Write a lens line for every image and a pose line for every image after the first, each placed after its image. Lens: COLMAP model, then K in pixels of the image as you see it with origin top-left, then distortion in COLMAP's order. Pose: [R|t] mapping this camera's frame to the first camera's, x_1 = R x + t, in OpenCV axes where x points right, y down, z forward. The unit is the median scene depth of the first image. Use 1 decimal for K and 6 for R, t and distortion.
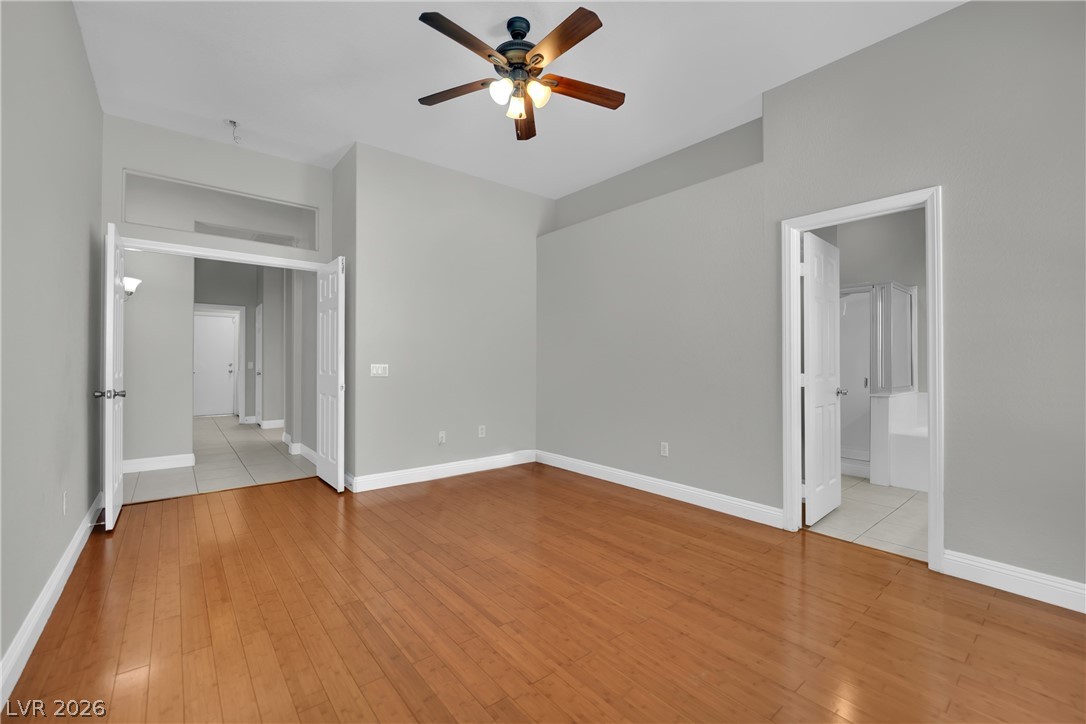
lens RADIAL K [[441.5, 0, 539.0], [0, 441.5, 361.2], [0, 0, 1]] dist [-0.010709, 0.003271]
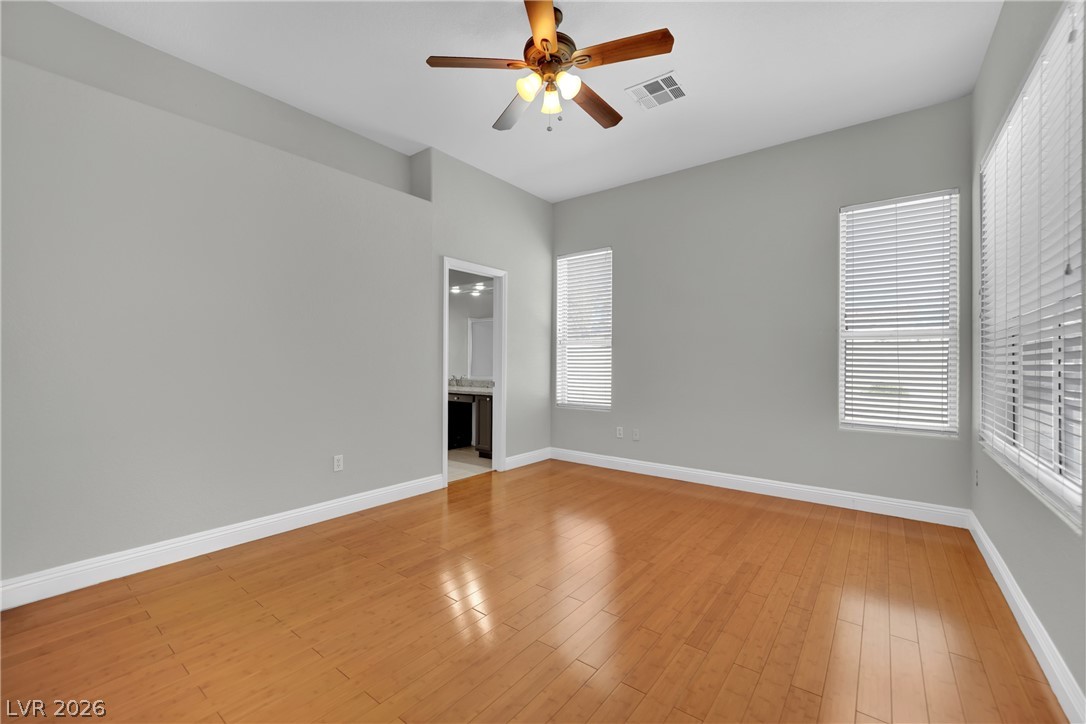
lens RADIAL K [[441.5, 0, 540.4], [0, 441.5, 361.8], [0, 0, 1]] dist [-0.010709, 0.003271]
pose [[-0.198321, -0.001406, 0.980136, -1.206258], [-0.001981, 0.999998, 0.001034, -0.001590], [-0.980135, -0.001737, -0.198323, 1.466569]]
